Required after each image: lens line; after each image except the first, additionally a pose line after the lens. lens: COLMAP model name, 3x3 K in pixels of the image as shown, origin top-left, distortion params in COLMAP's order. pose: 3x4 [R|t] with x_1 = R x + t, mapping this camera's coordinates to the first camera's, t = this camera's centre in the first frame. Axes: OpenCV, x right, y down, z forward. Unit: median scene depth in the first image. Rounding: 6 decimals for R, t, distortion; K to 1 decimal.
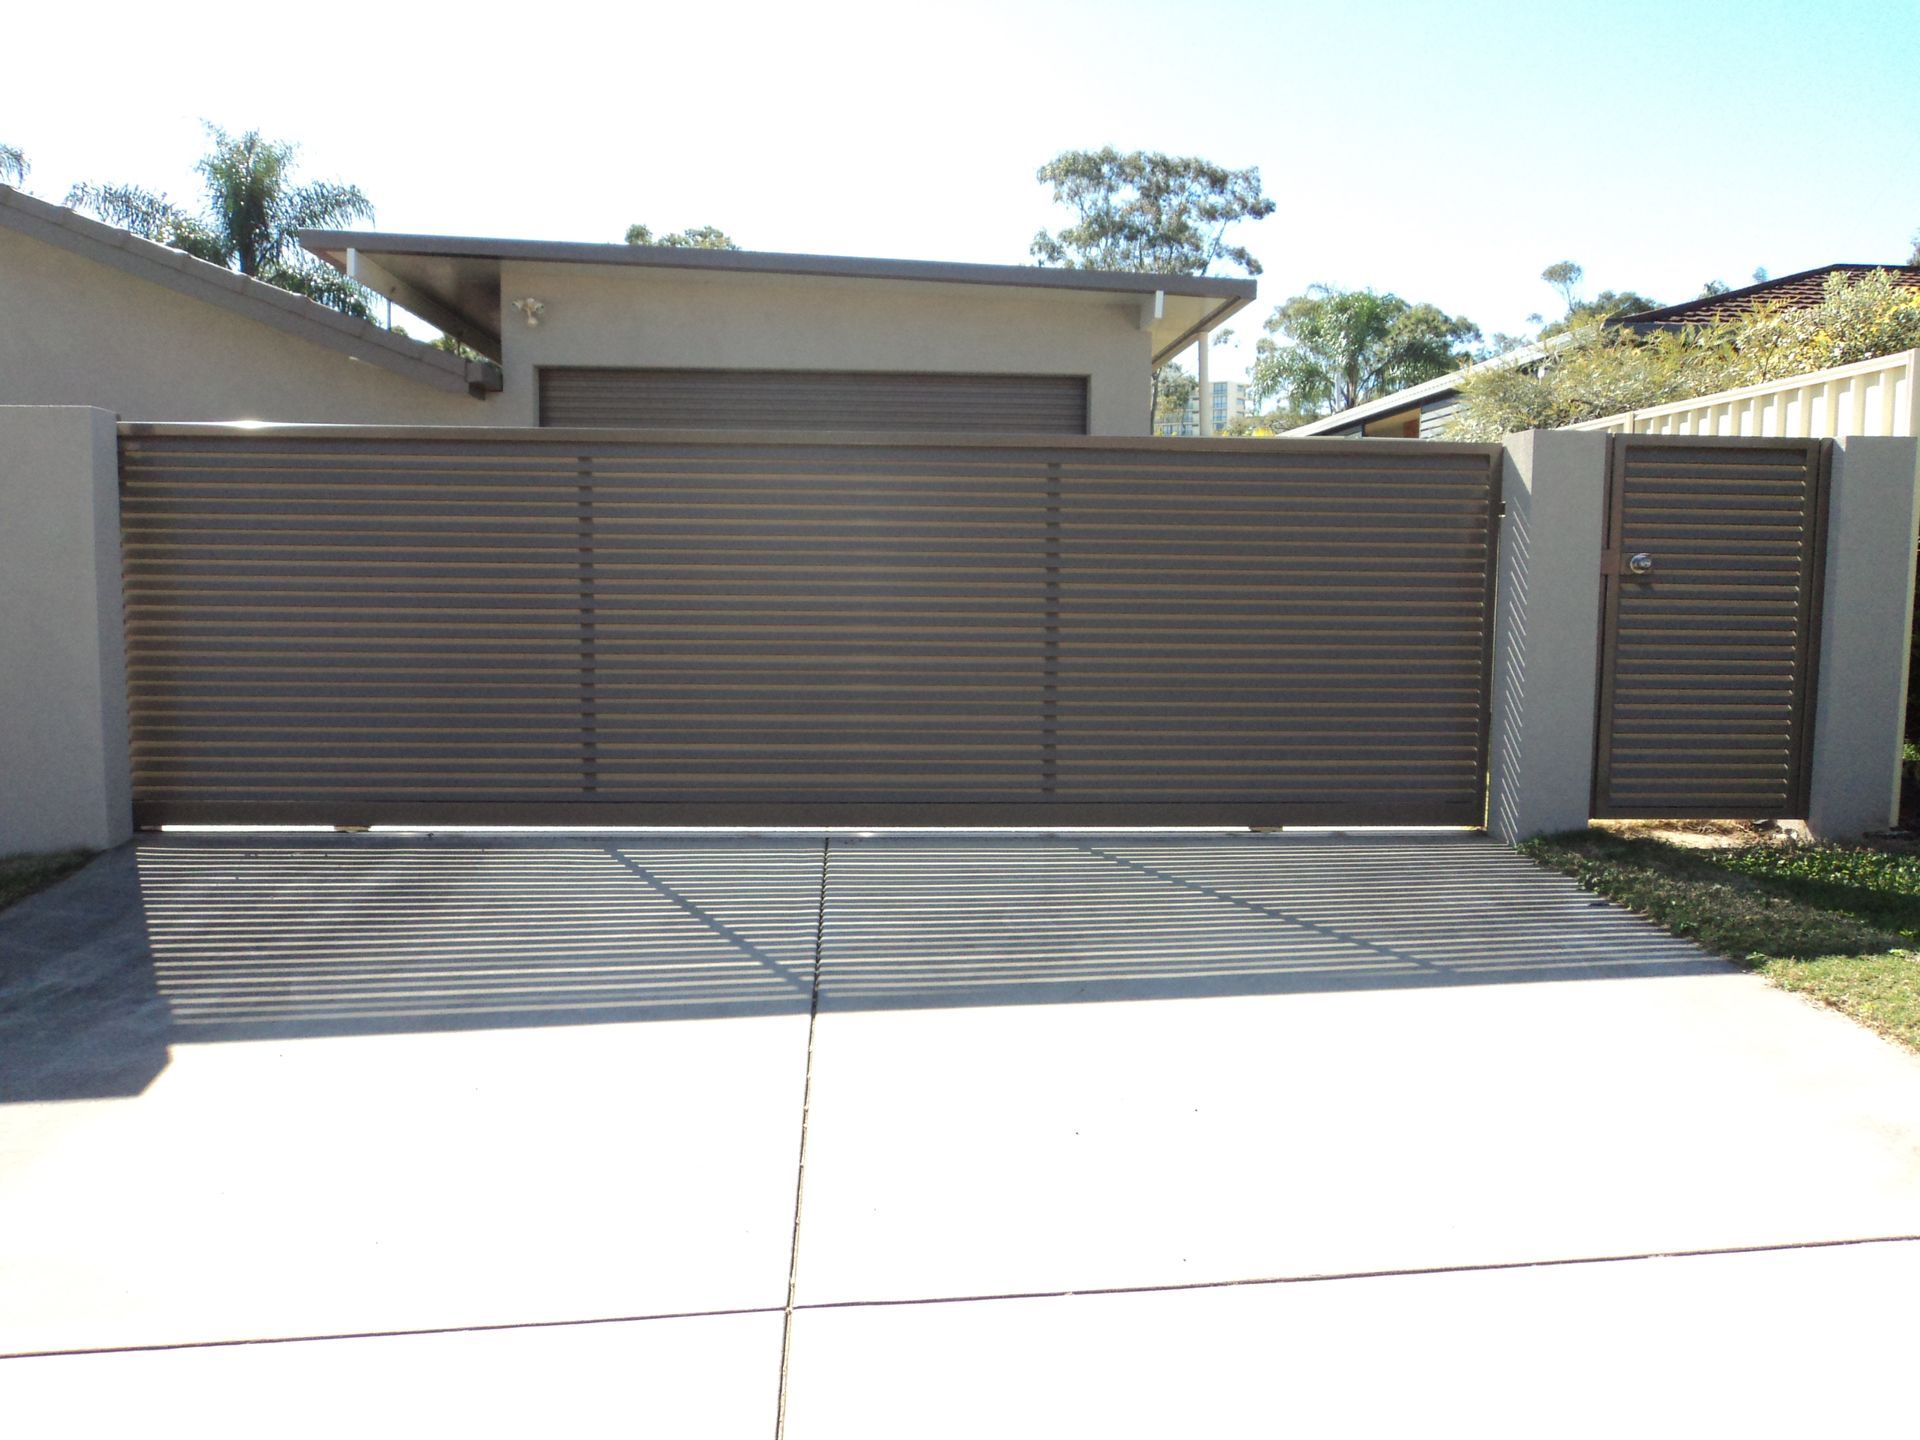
lens RADIAL K [[1540.5, 0, 960.0], [0, 1540.5, 720.0], [0, 0, 1]] dist [-0.007061, -0.002035]
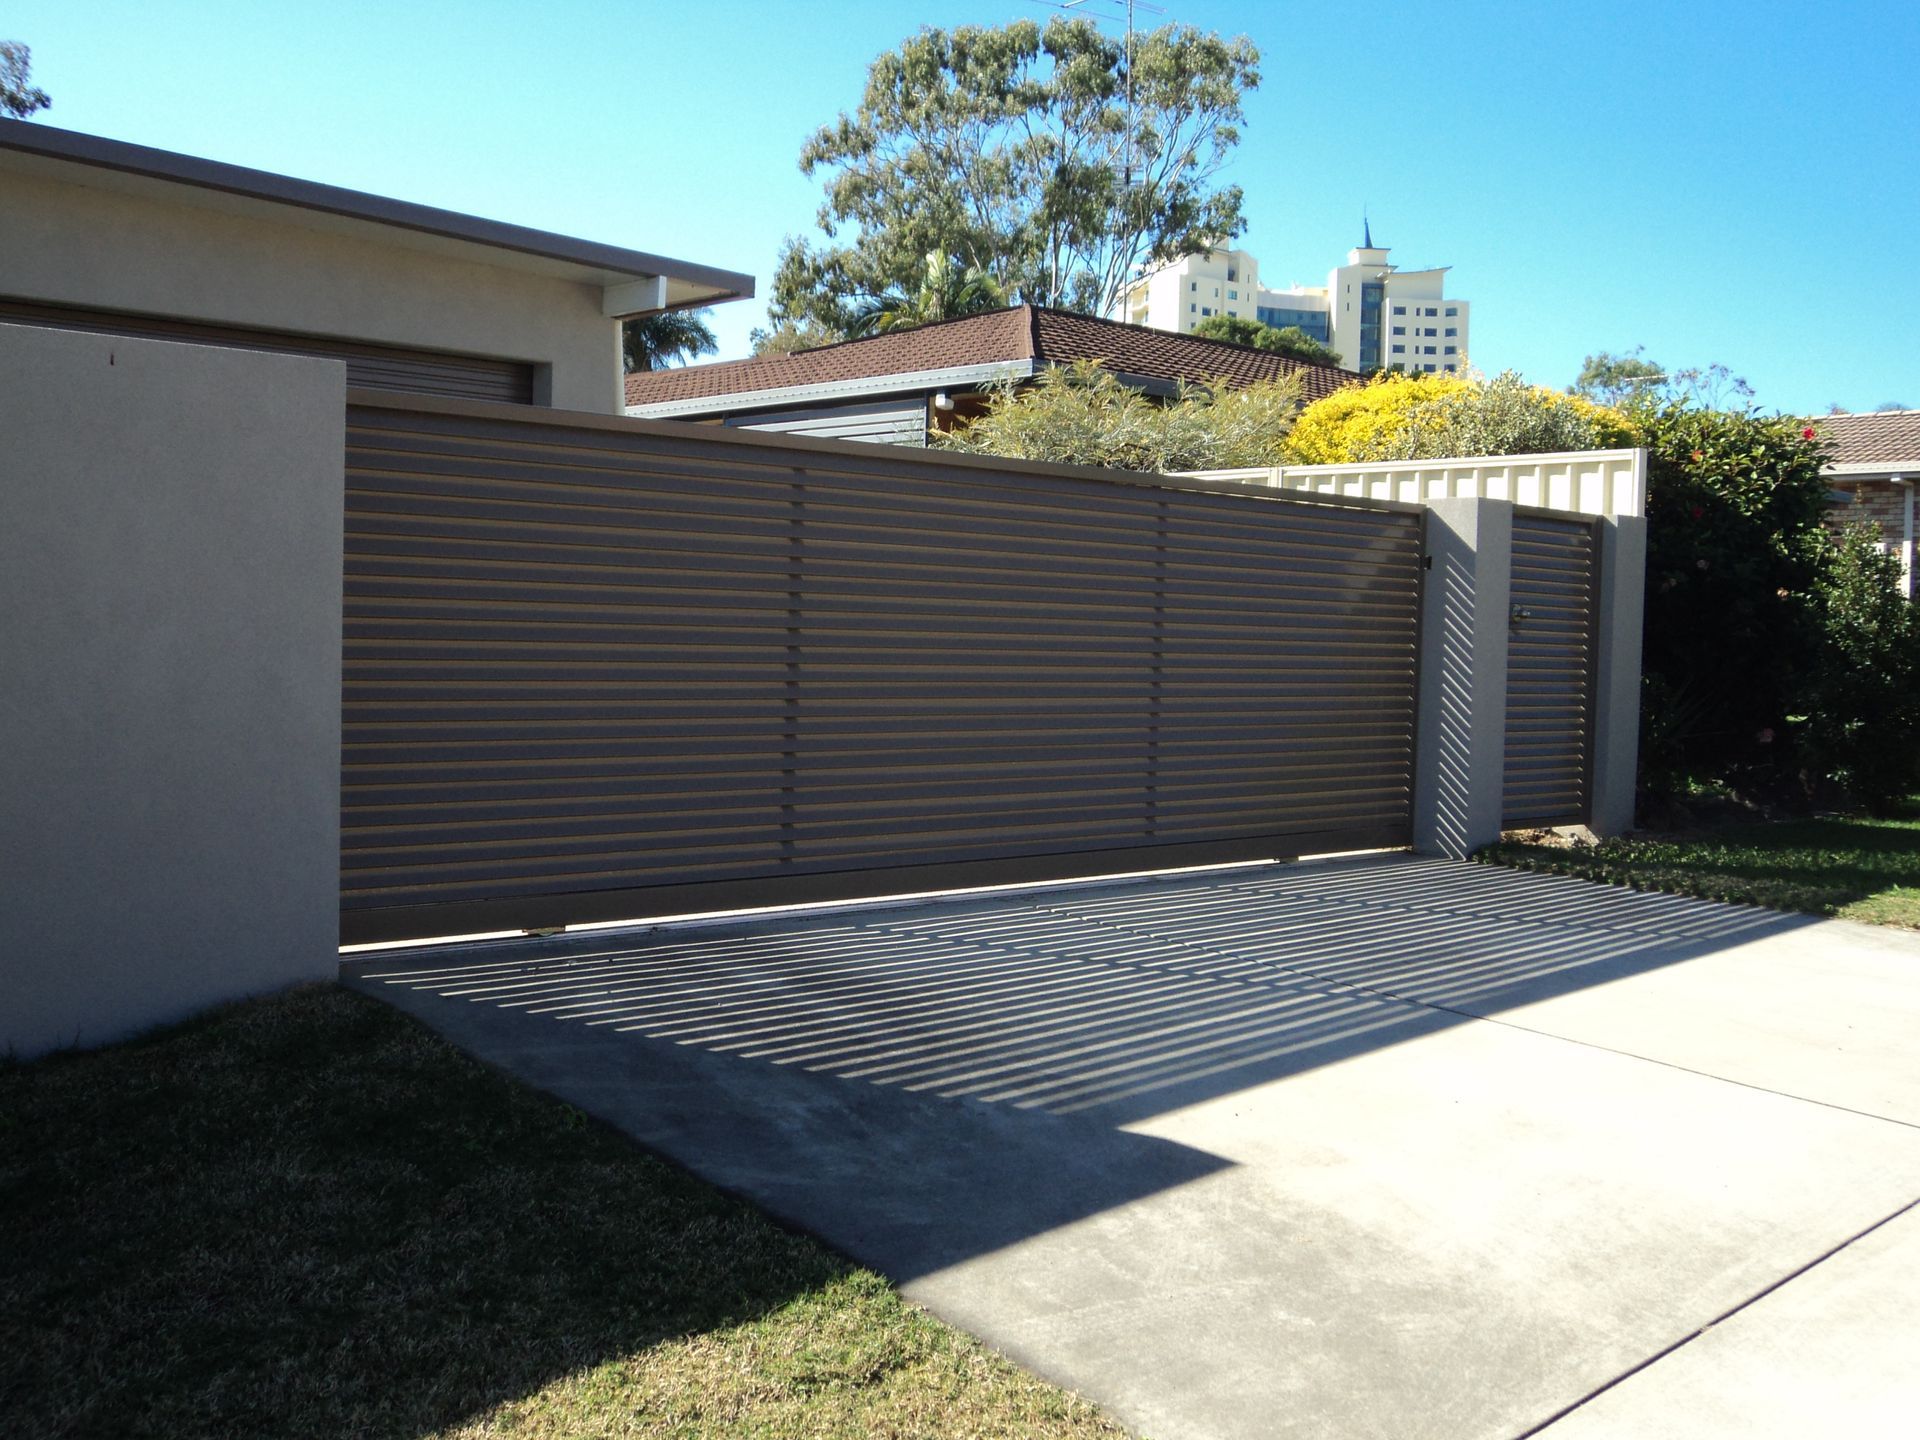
lens RADIAL K [[2025.6, 0, 960.0], [0, 2025.6, 720.0], [0, 0, 1]] dist [-0.015486, -0.038171]
pose [[0.757130, -0.016744, 0.653049, -0.886954], [0.041983, 0.998852, -0.023064, -0.001749], [-0.651914, 0.044880, 0.756964, 0.103984]]
